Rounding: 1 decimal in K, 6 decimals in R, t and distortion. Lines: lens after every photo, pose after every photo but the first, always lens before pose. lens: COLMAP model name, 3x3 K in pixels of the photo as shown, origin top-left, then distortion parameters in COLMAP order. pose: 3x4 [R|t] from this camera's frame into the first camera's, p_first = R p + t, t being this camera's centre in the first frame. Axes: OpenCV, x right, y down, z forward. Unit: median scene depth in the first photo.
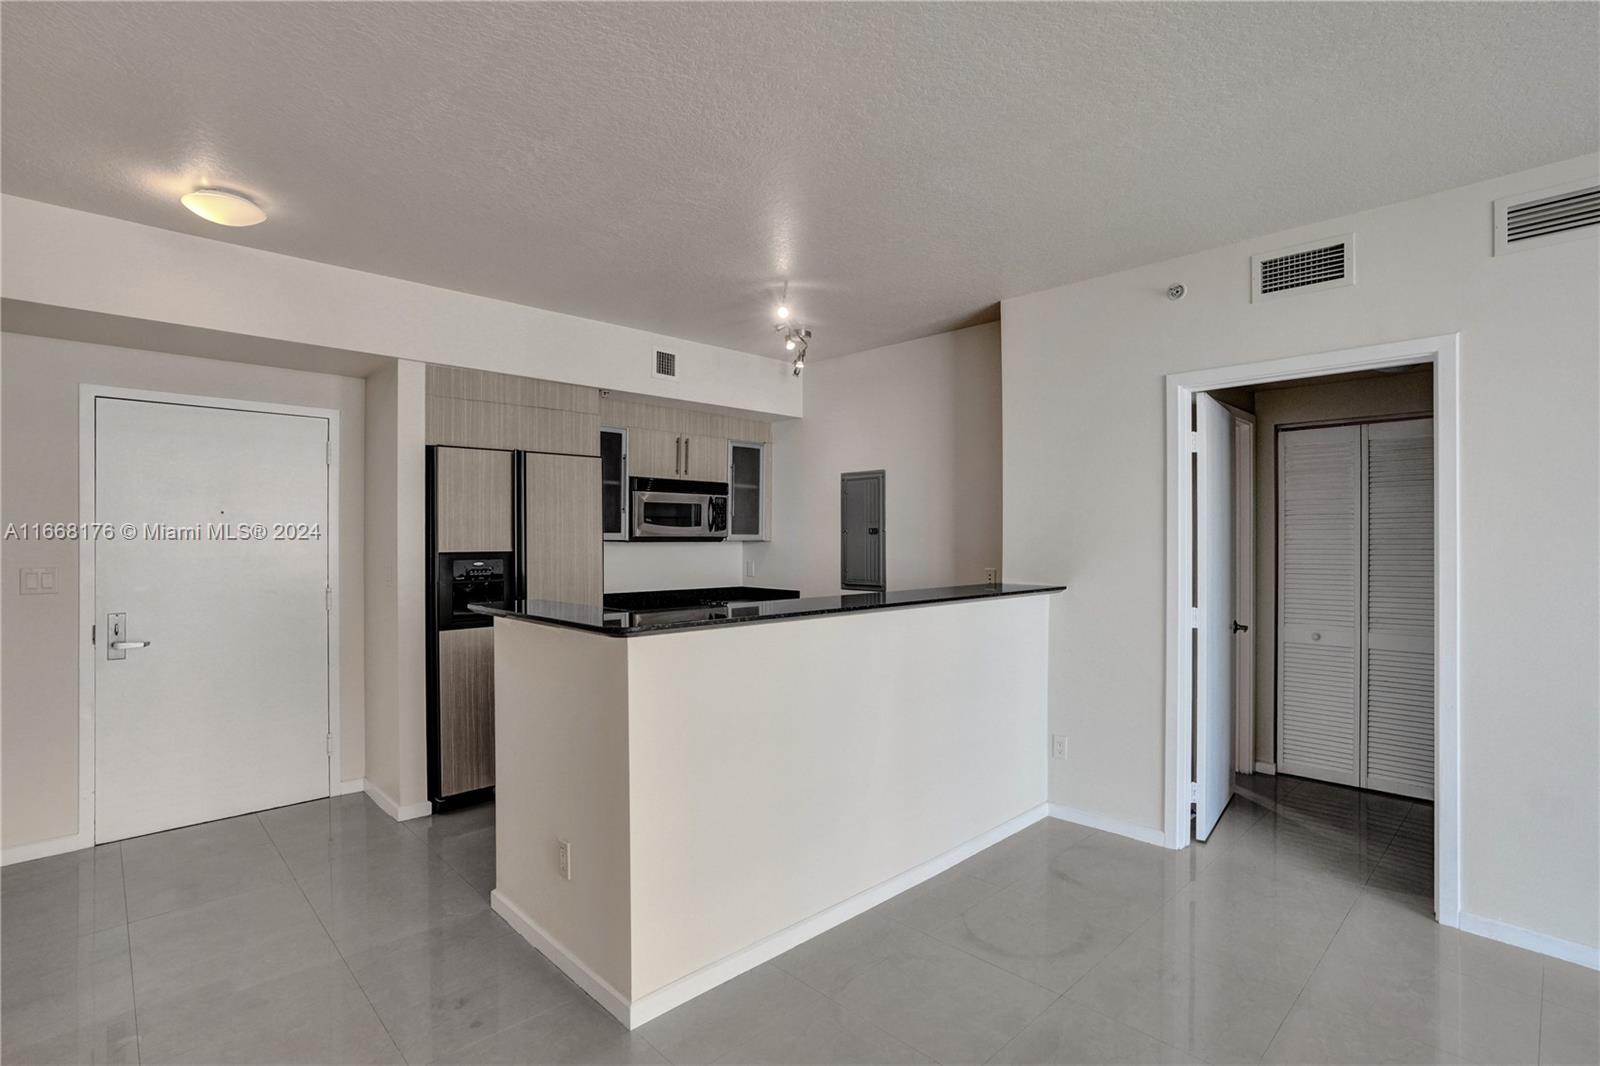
lens RADIAL K [[755.3, 0, 800.0], [0, 755.3, 533.0], [0, 0, 1]] dist [-0.027627, 0.000516]
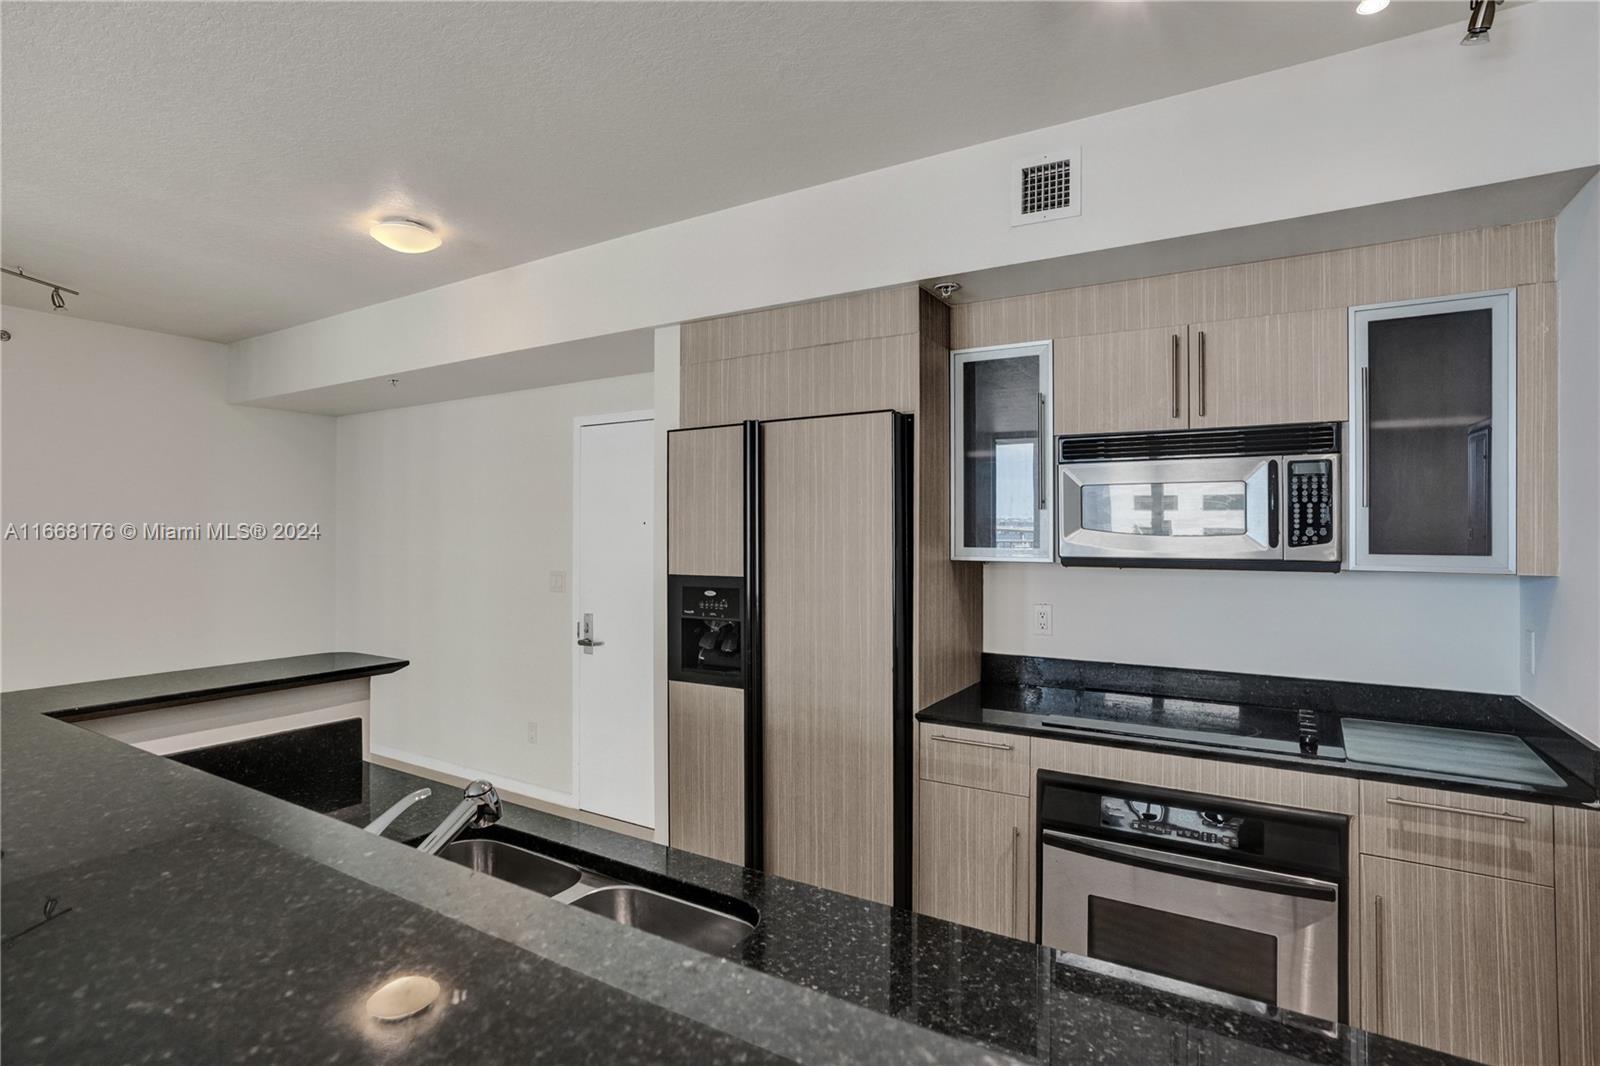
lens RADIAL K [[785.4, 0, 810.6], [0, 785.4, 522.9], [0, 0, 1]] dist [-0.059560, 0.026978]
pose [[0.260116, -0.008471, -0.965540, 0.229318], [0.003571, 0.999963, -0.007811, -0.013678], [0.965571, -0.001416, 0.260137, 0.695317]]
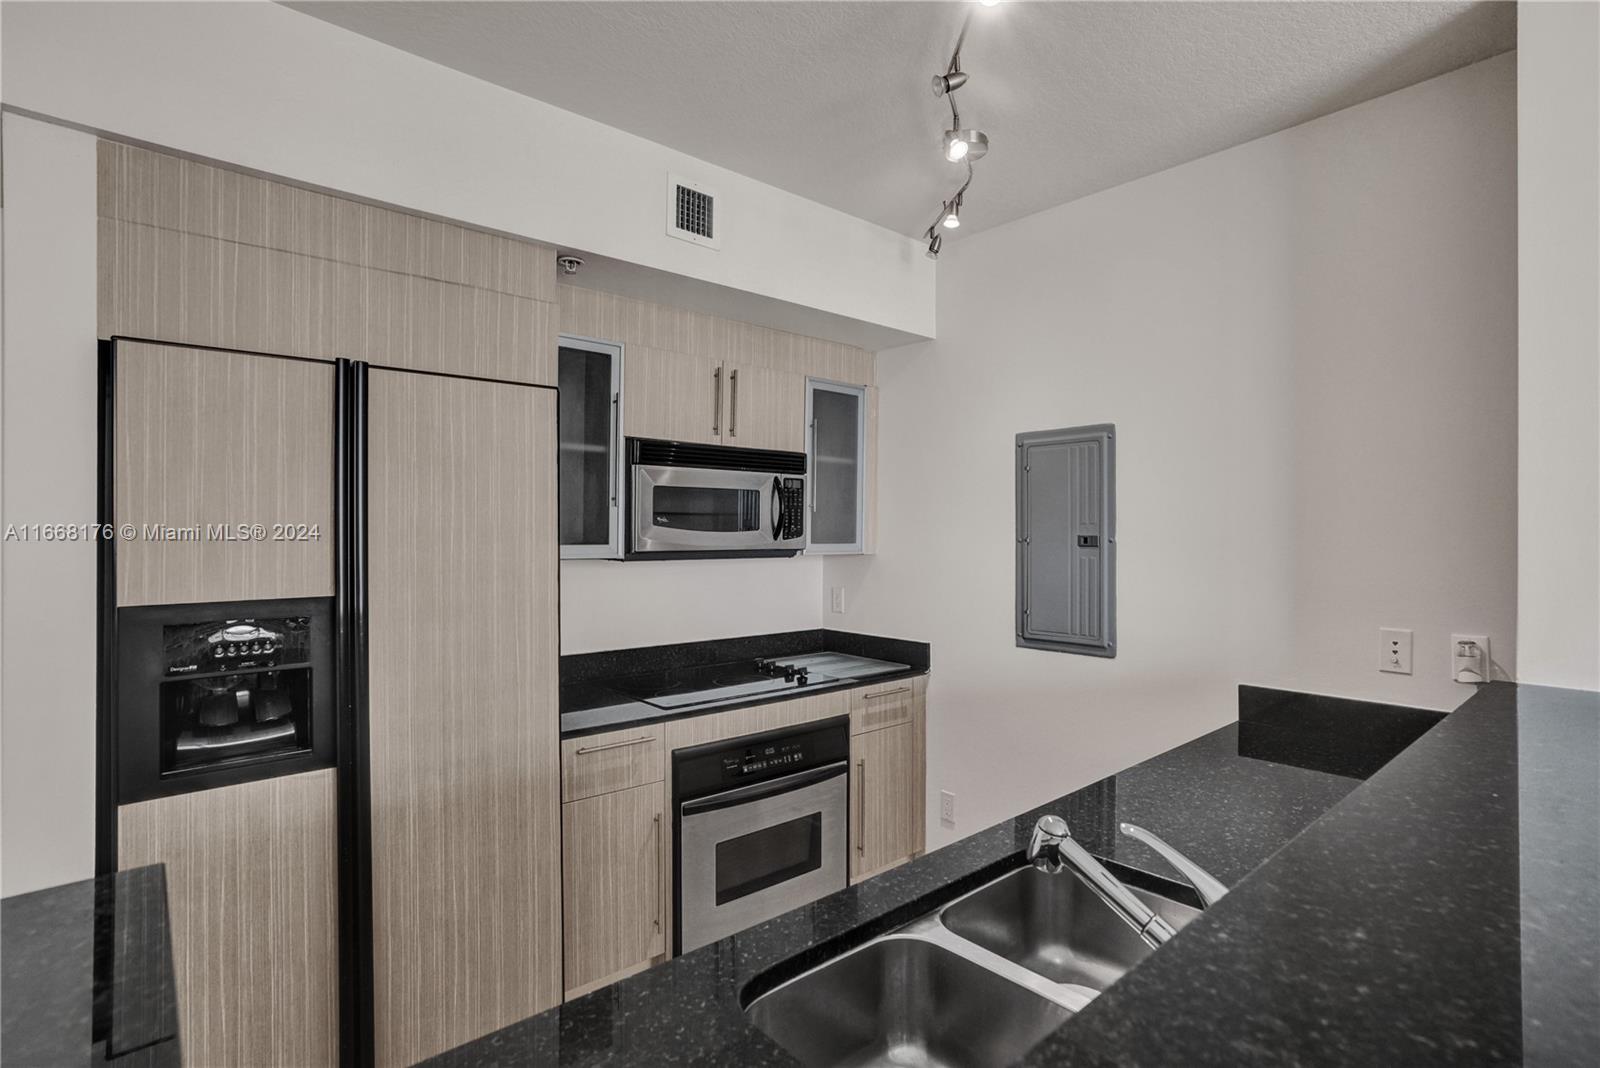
lens RADIAL K [[785.4, 0, 810.6], [0, 785.4, 523.9], [0, 0, 1]] dist [-0.059560, 0.026978]
pose [[0.999246, 0.001380, -0.038792, -0.075265], [-0.001503, 0.999994, -0.003129, -0.012780], [0.038787, 0.003185, 0.999242, 0.455028]]
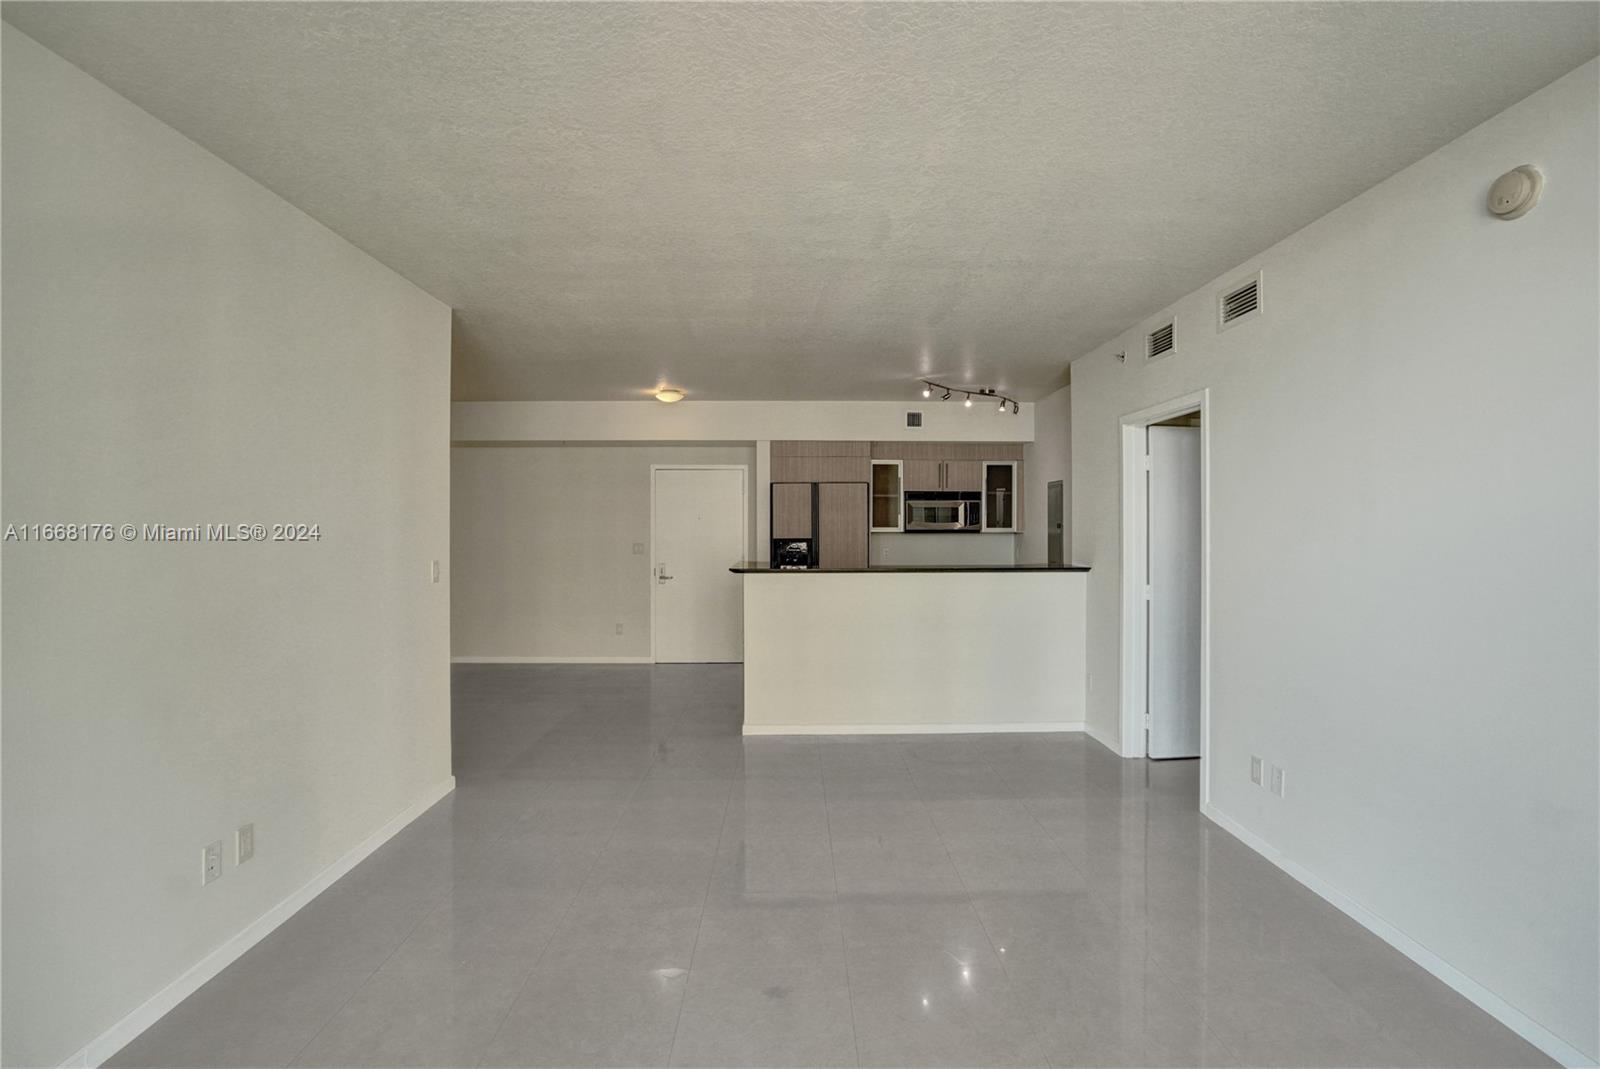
lens RADIAL K [[755.0, 0, 800.3], [0, 755.0, 520.7], [0, 0, 1]] dist [-0.048125, 0.031520]
pose [[0.730375, -0.002451, -0.683042, 0.678295], [0.004278, 0.999990, 0.000987, -0.016087], [0.683033, -0.003643, 0.730379, -0.289508]]
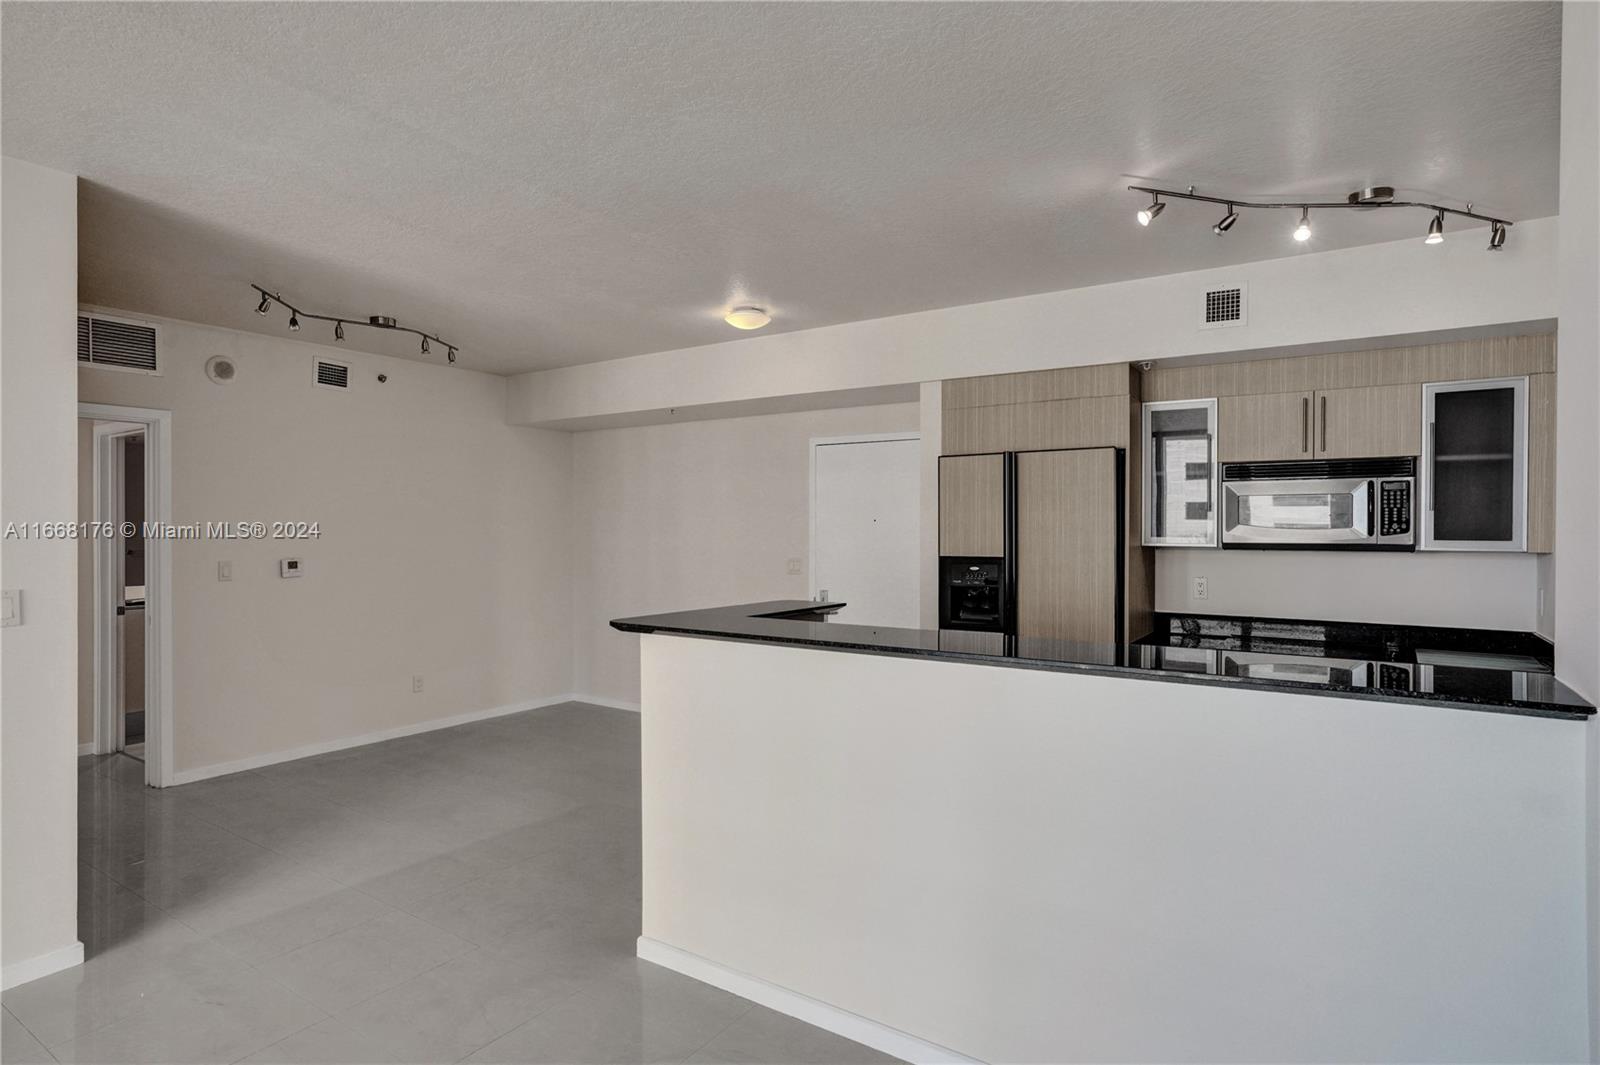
lens RADIAL K [[834.0, 0, 809.3], [0, 834.0, 528.0], [0, 0, 1]] dist [-0.043746, 0.025897]
pose [[0.216913, 0.002049, -0.976189, 0.482209], [0.004321, 0.999986, 0.003059, -0.013787], [0.976181, -0.004882, 0.216901, 0.414357]]
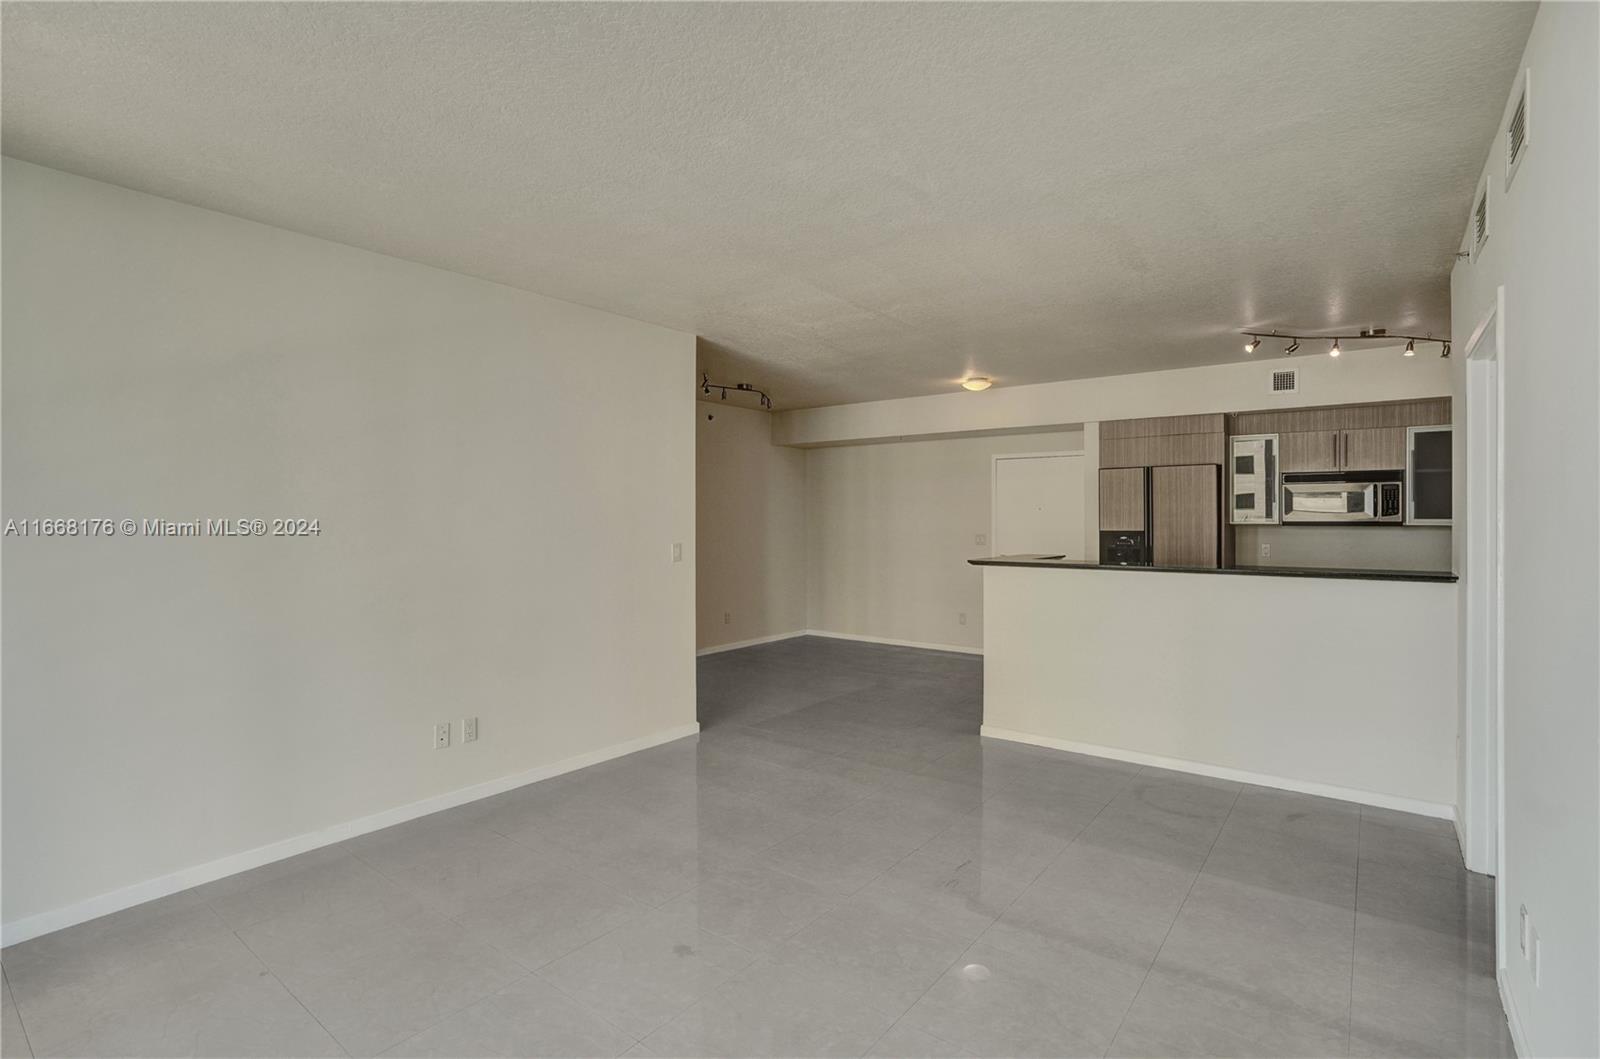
lens RADIAL K [[757.7, 0, 807.0], [0, 757.7, 513.8], [0, 0, 1]] dist [-0.018661, 0.000638]
pose [[0.158147, -0.003627, -0.987409, 0.856742], [0.006213, 0.999977, -0.002678, -0.009172], [0.987396, -0.005711, 0.158166, 0.036252]]
